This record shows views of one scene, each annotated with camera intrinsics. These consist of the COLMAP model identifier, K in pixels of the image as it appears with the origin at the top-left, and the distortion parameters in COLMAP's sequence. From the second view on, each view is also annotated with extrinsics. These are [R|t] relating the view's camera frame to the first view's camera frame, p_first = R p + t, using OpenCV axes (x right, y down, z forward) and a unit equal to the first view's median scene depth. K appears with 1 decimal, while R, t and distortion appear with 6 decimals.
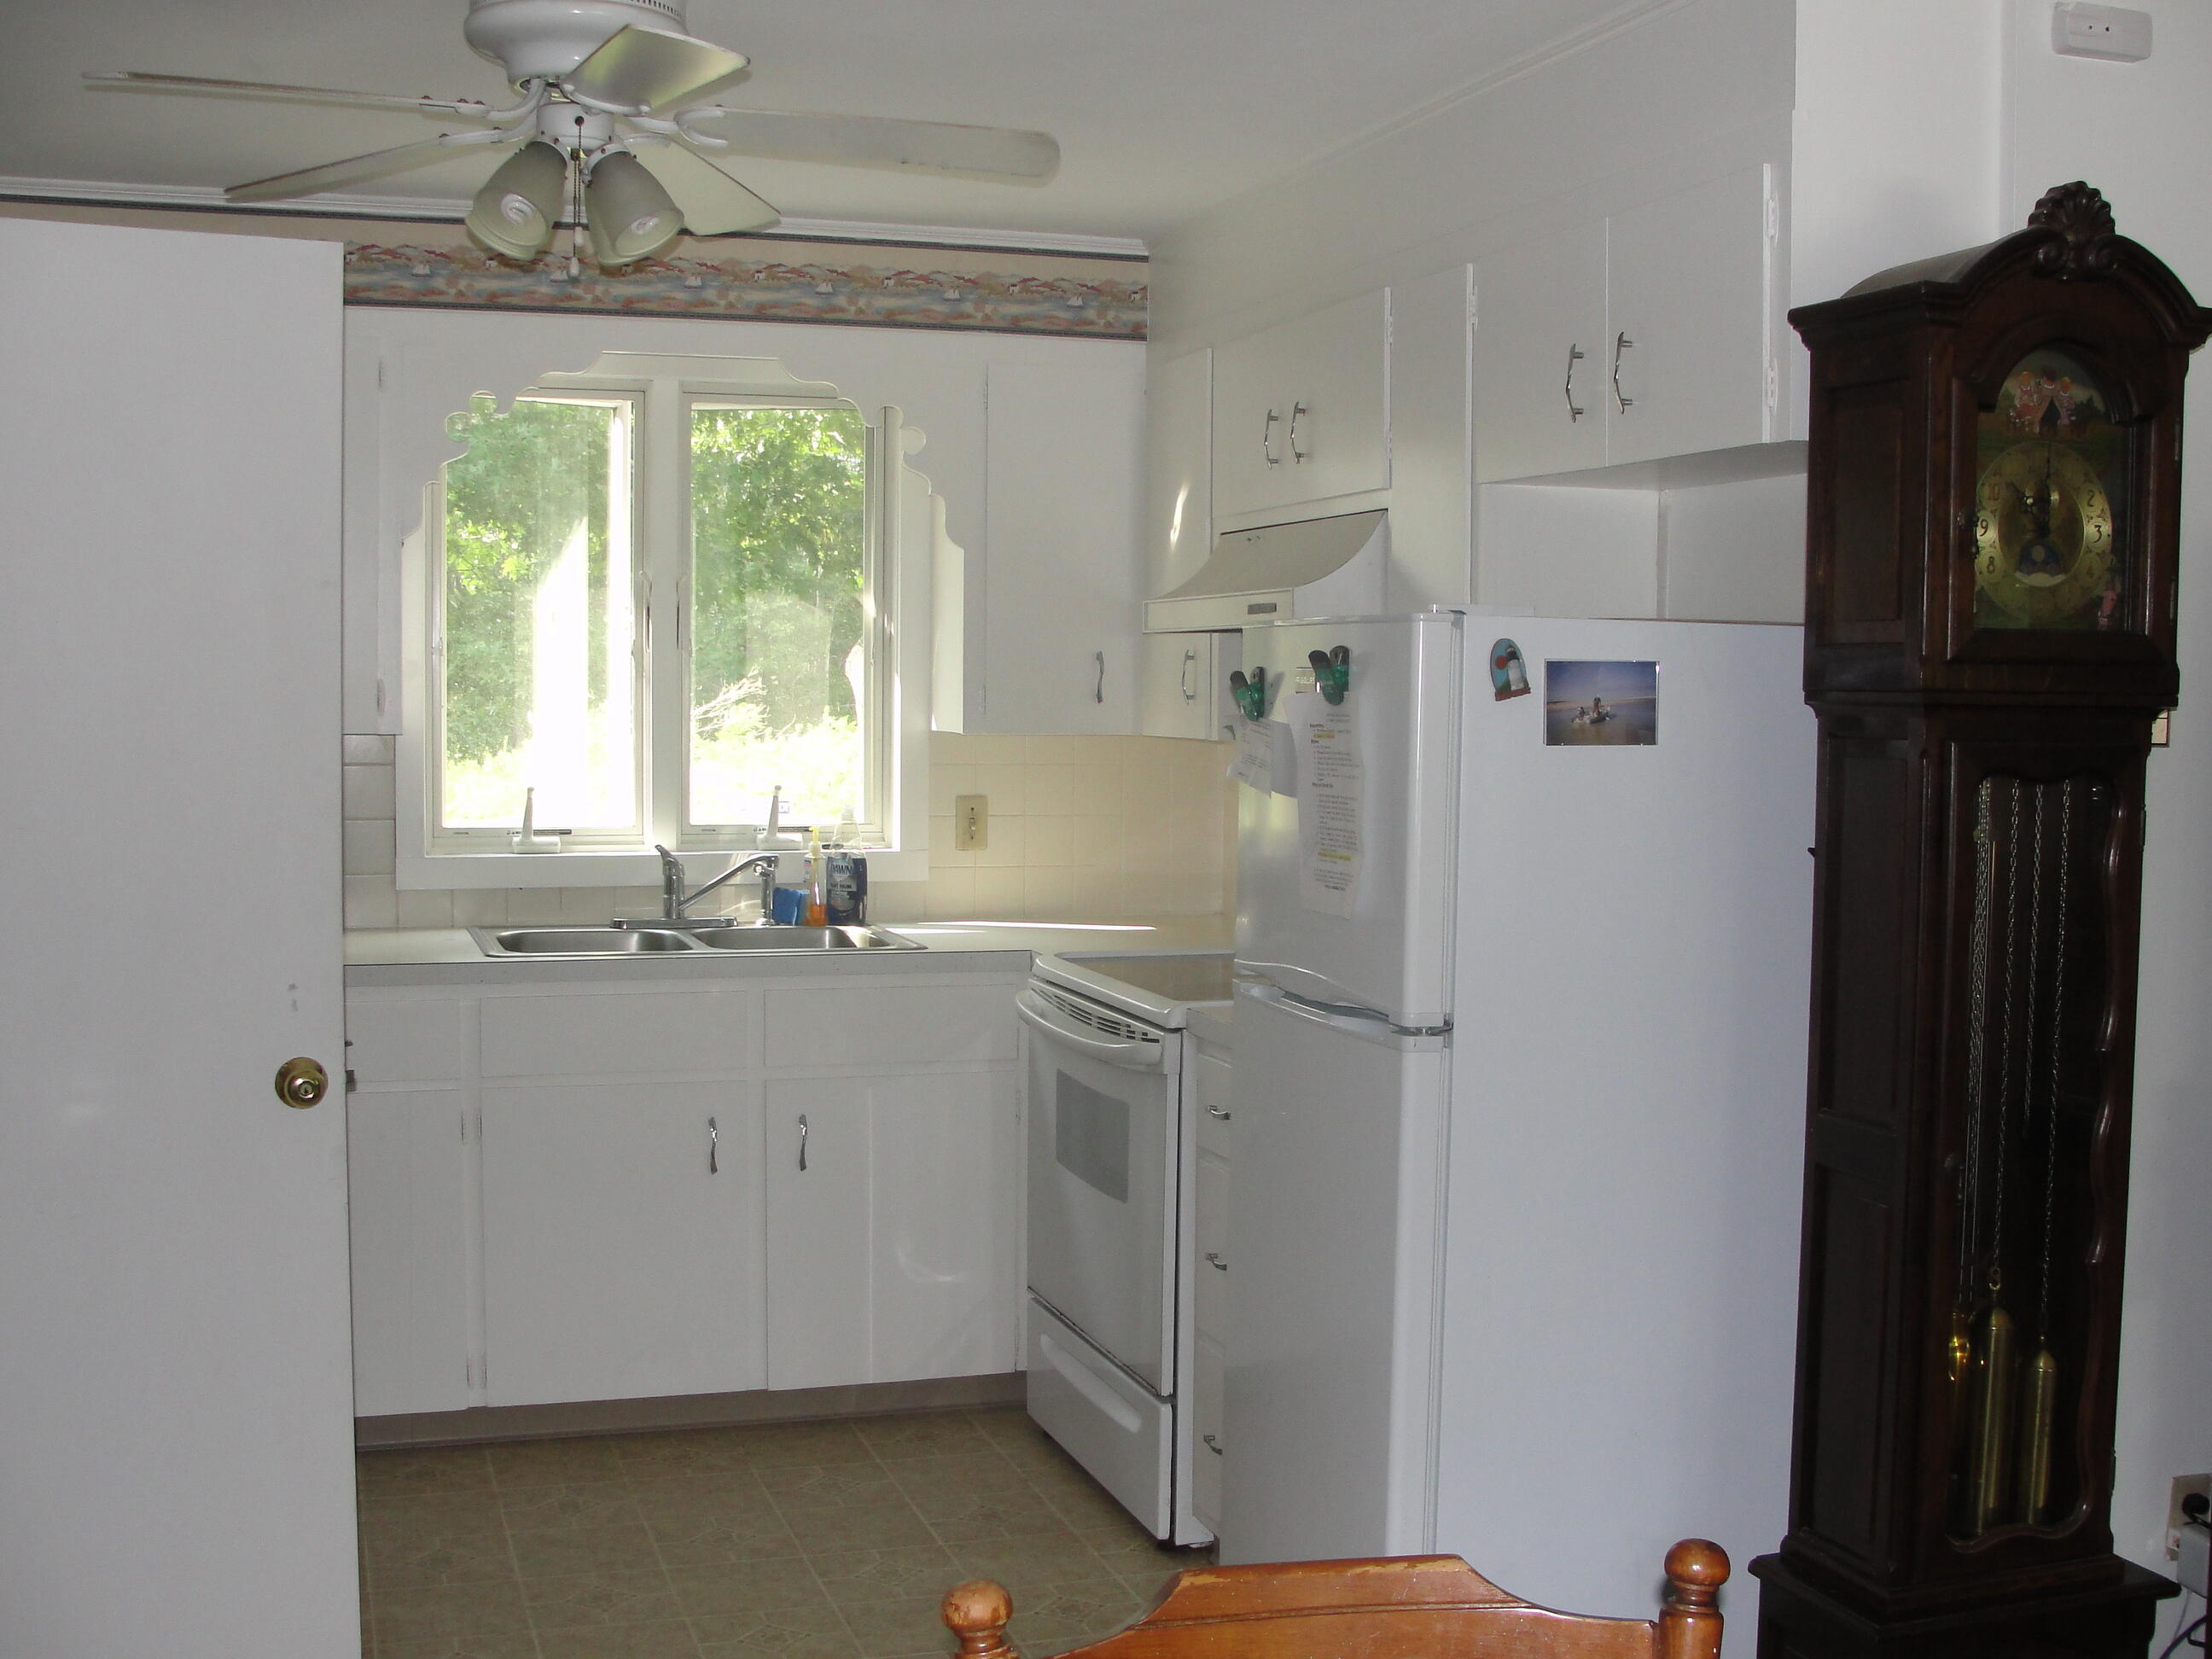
lens RADIAL K [[2513.7, 0, 1149.4], [0, 2513.7, 852.0], [0, 0, 1]] dist [-0.195193, 0.230587]
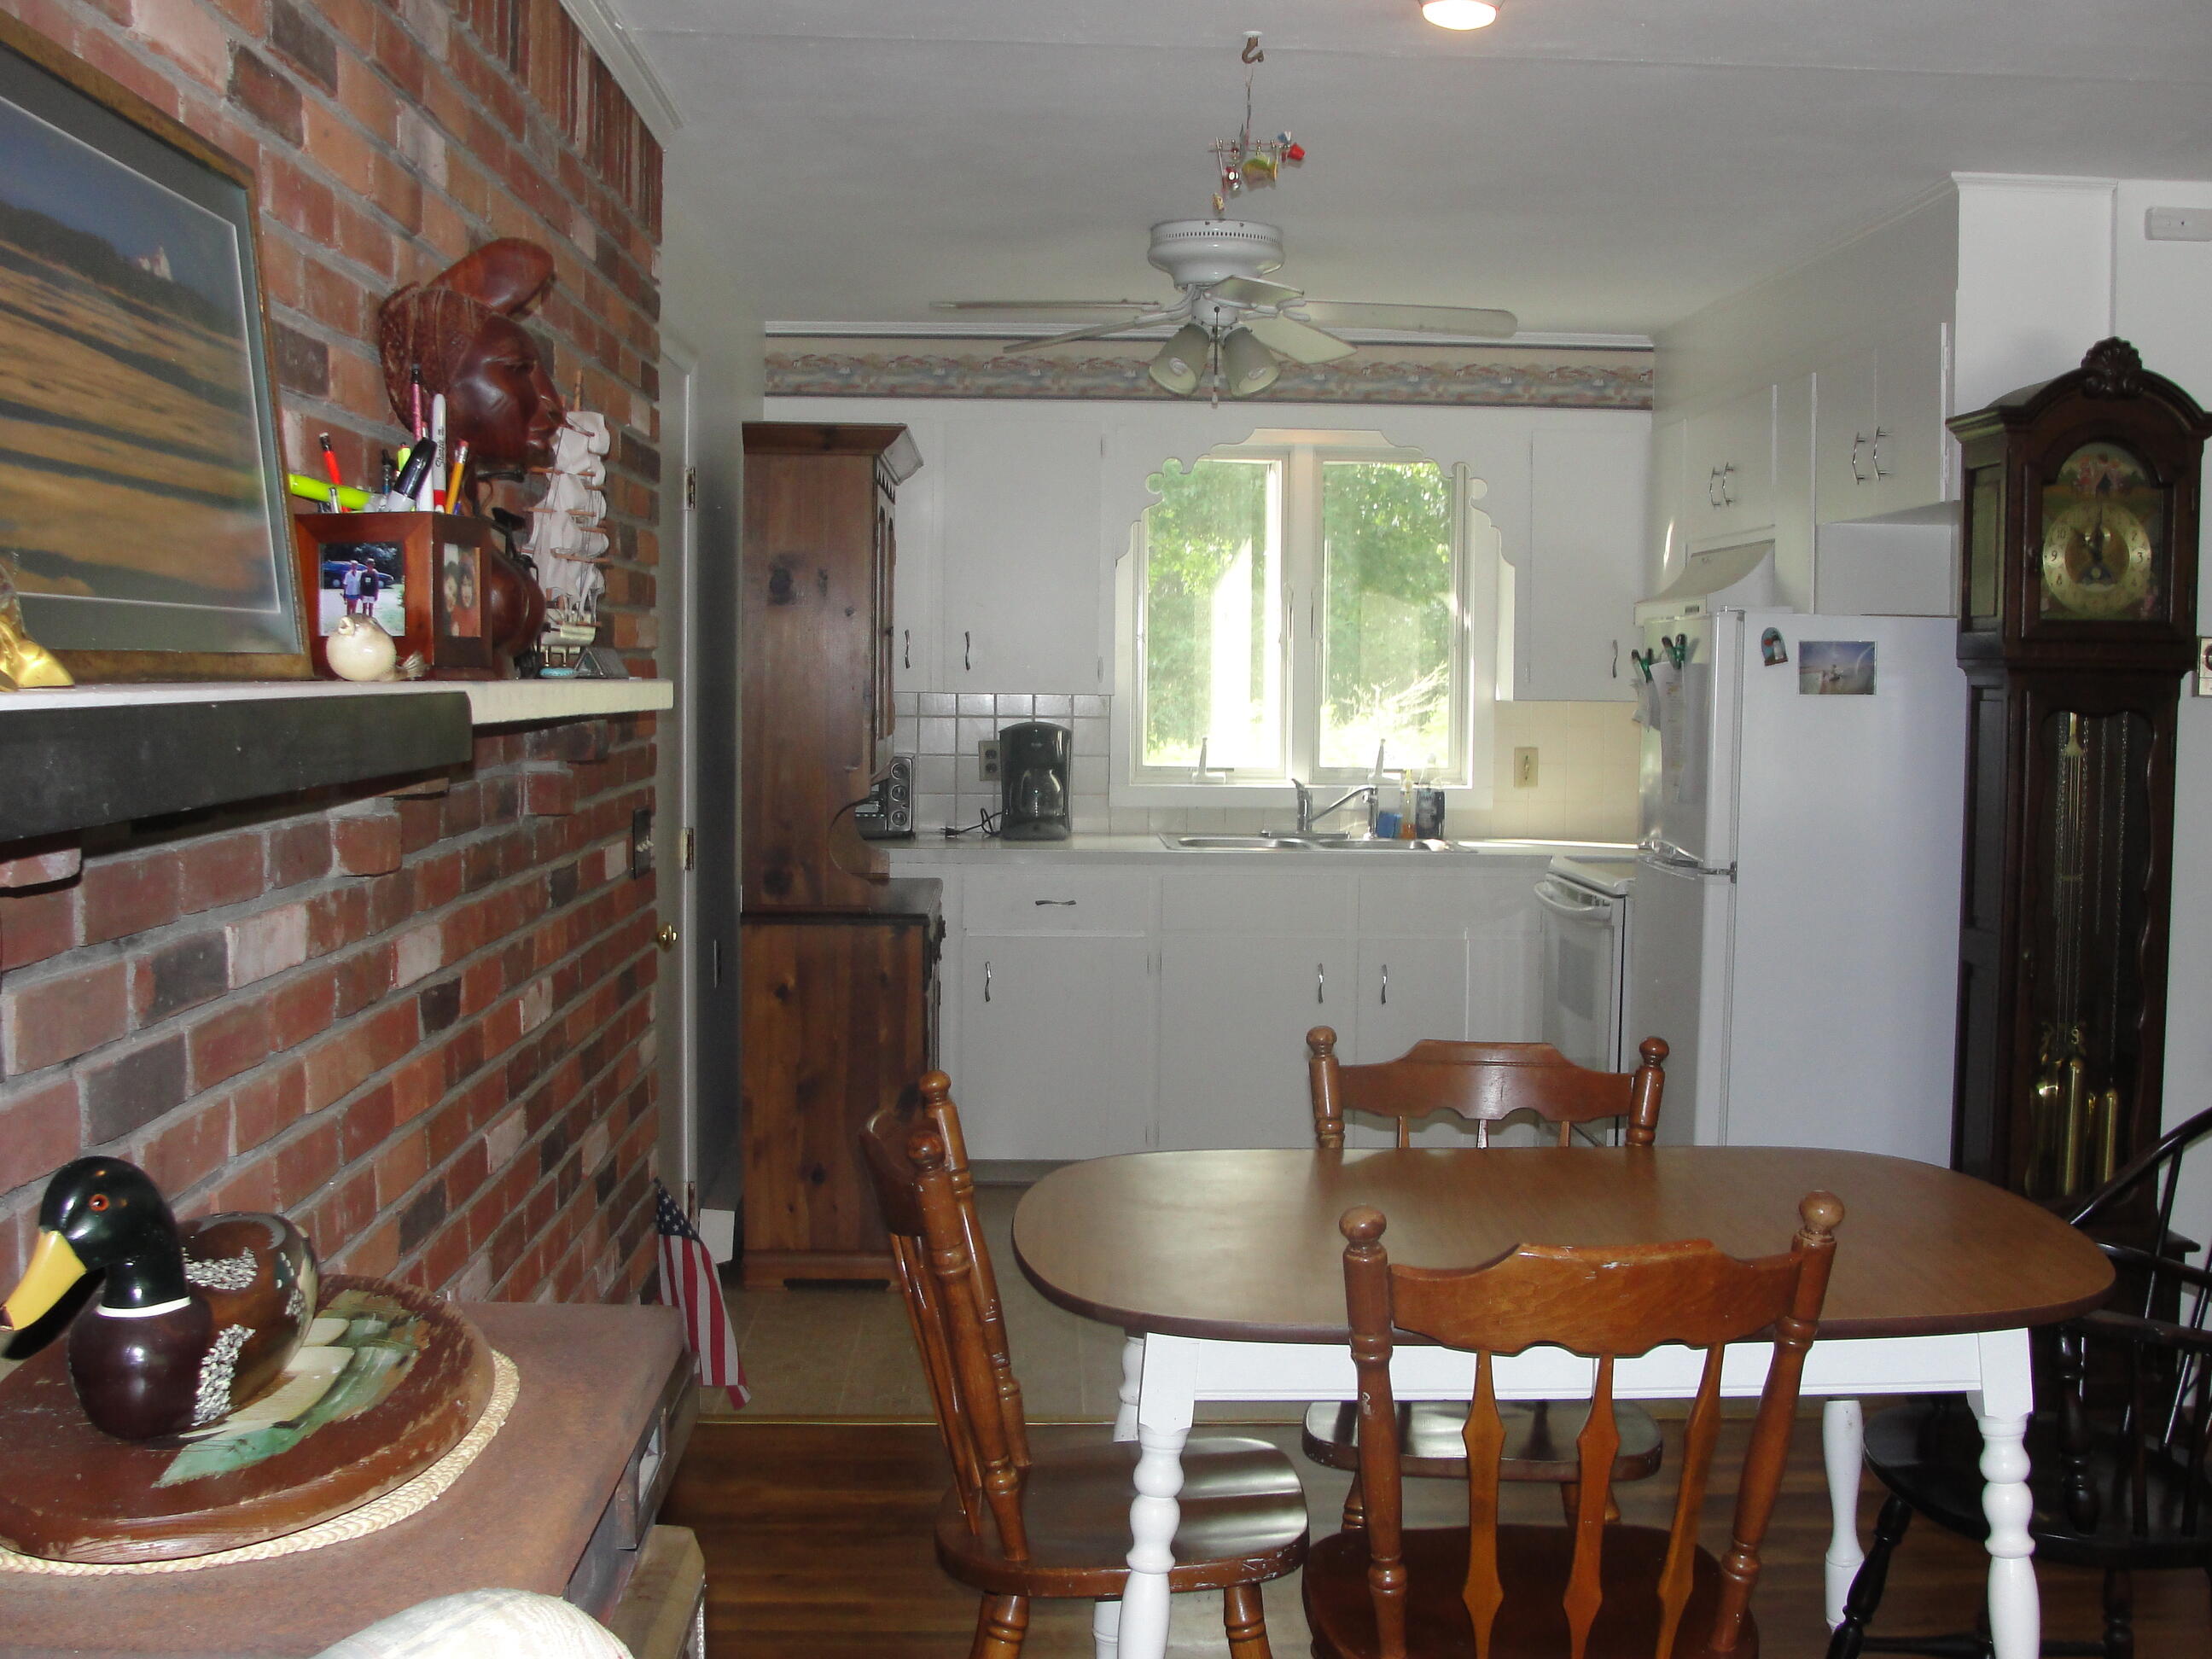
lens RADIAL K [[2513.7, 0, 1149.4], [0, 2513.7, 852.0], [0, 0, 1]] dist [-0.195193, 0.230587]
pose [[0.959007, 0.018000, -0.282809, 0.146342], [-0.017719, 0.999837, 0.003554, 0.040964], [0.282827, 0.001603, 0.959170, -0.438675]]
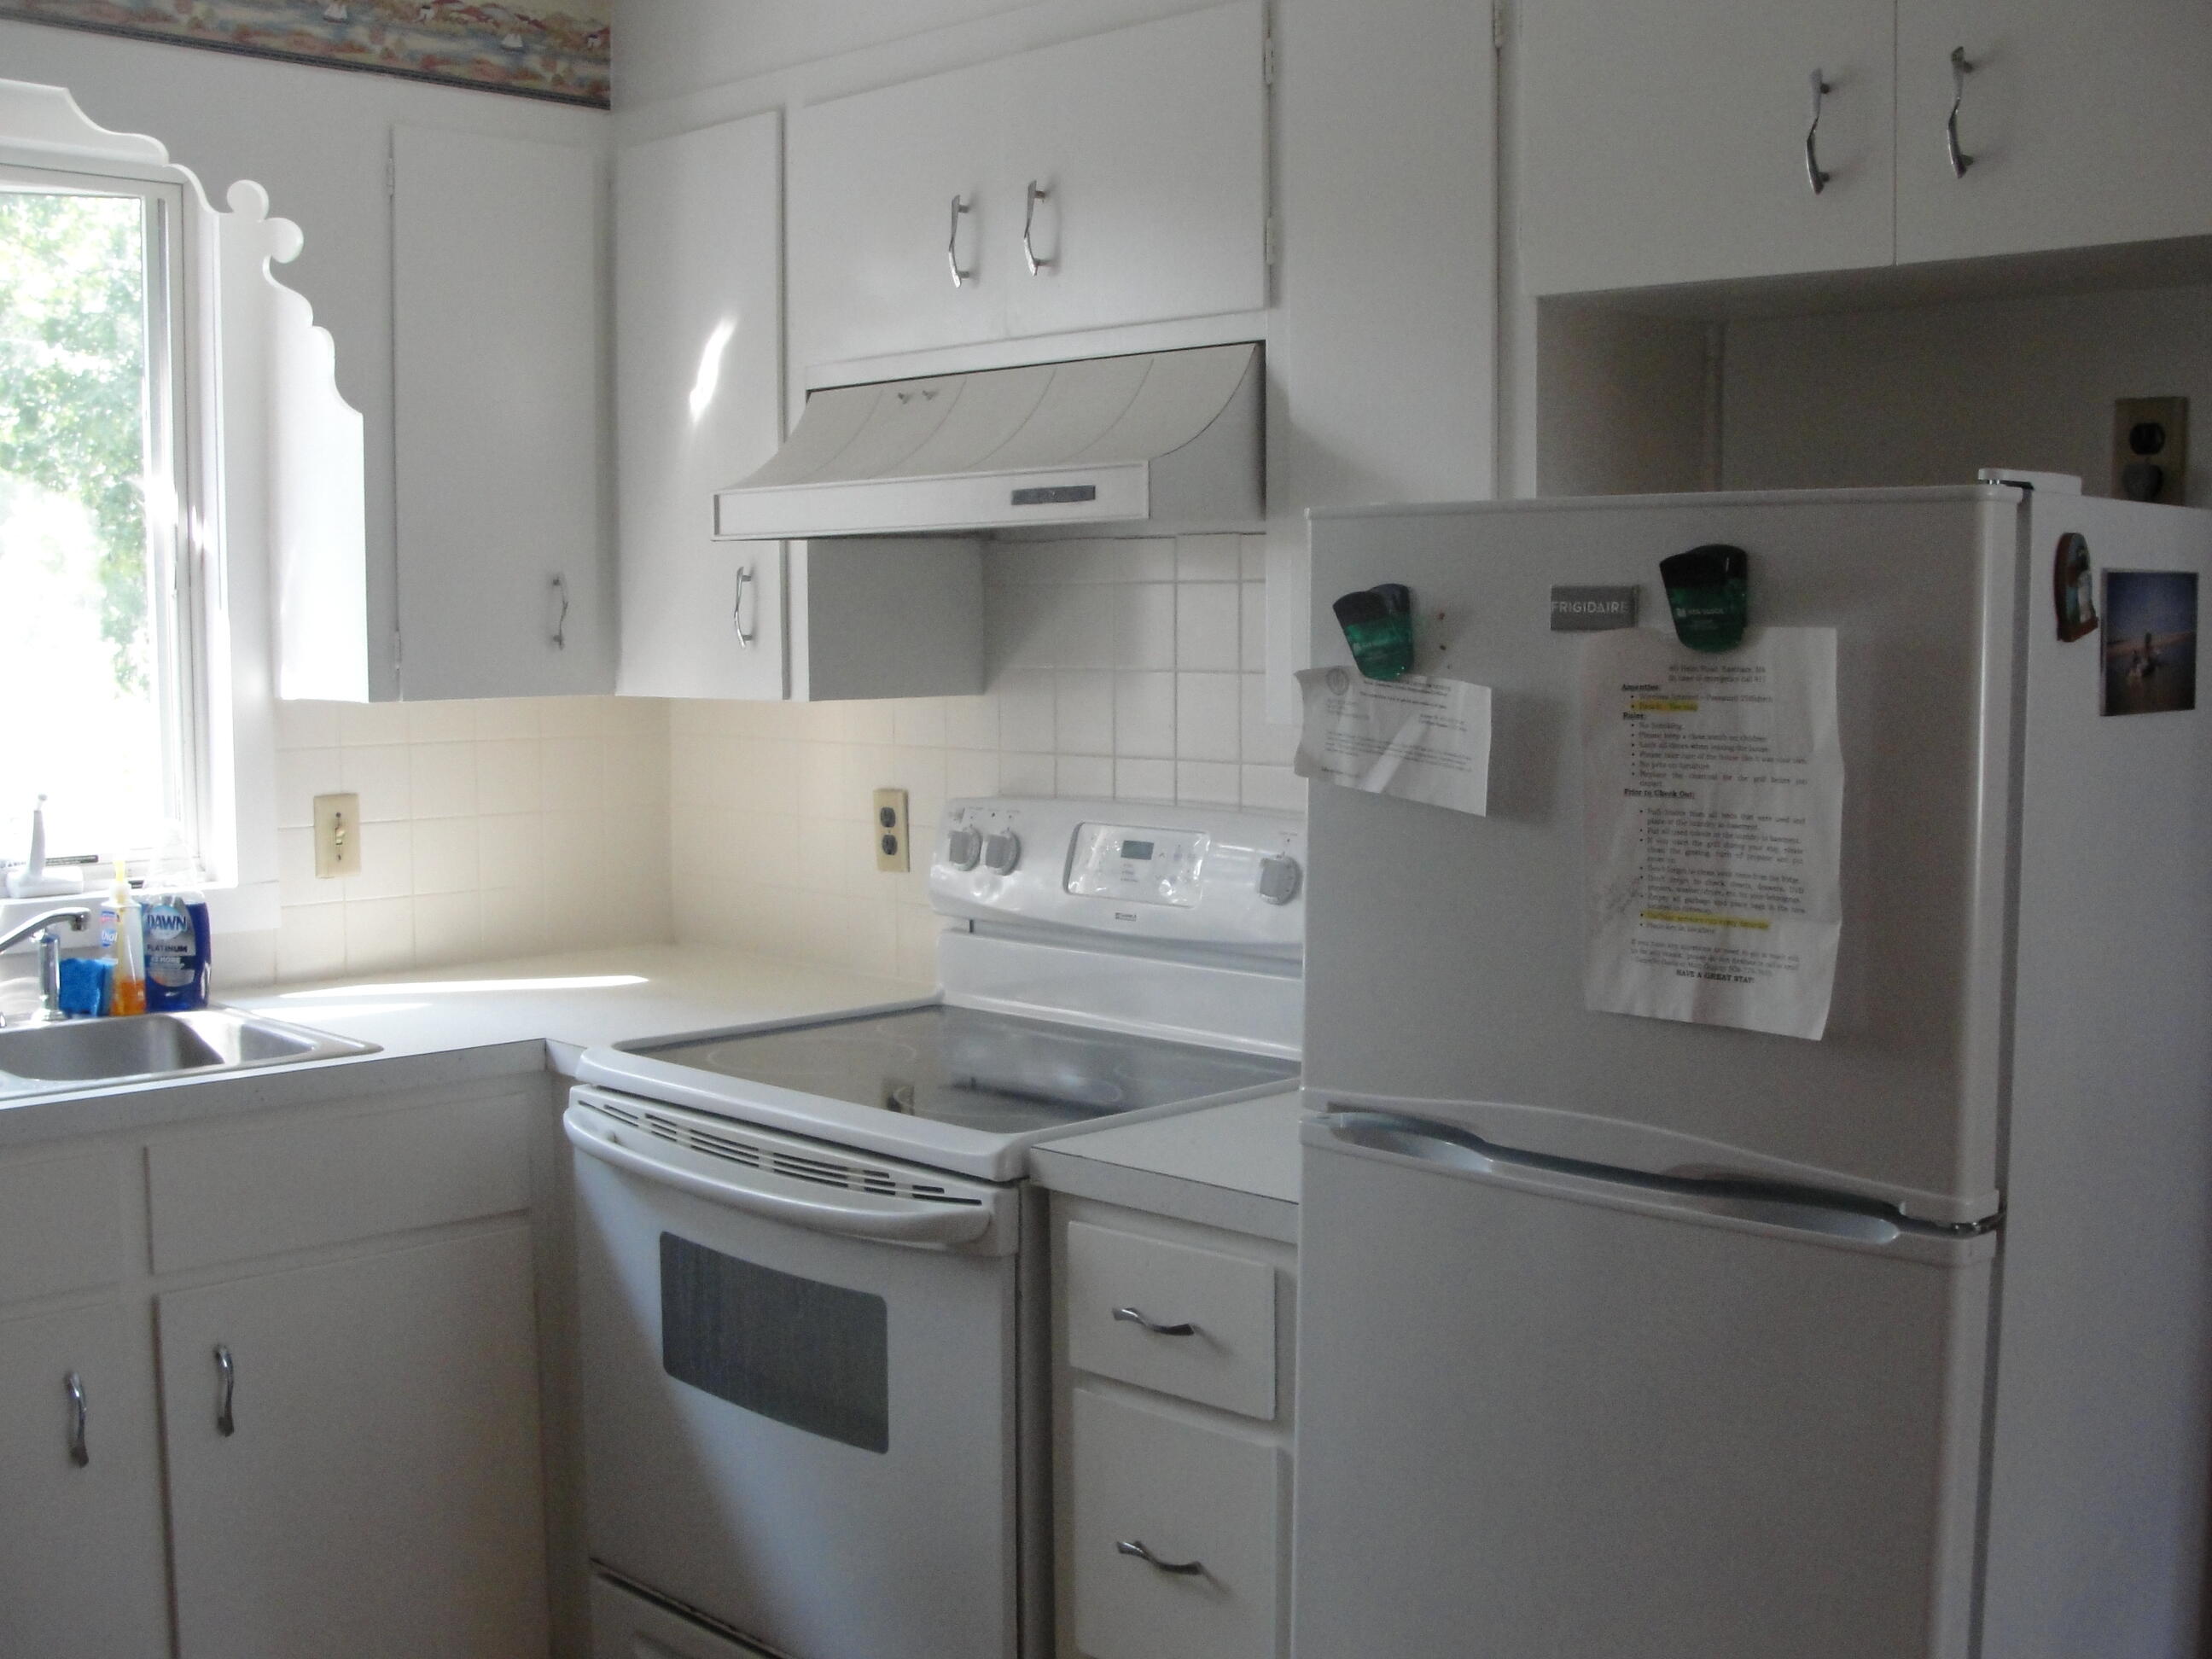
lens RADIAL K [[2513.7, 0, 1149.4], [0, 2513.7, 852.0], [0, 0, 1]] dist [-0.195193, 0.230587]
pose [[0.896610, -0.053470, 0.439582, -0.207248], [0.040860, 0.998438, 0.038106, -0.029263], [-0.440932, -0.016205, 0.897394, 0.406040]]
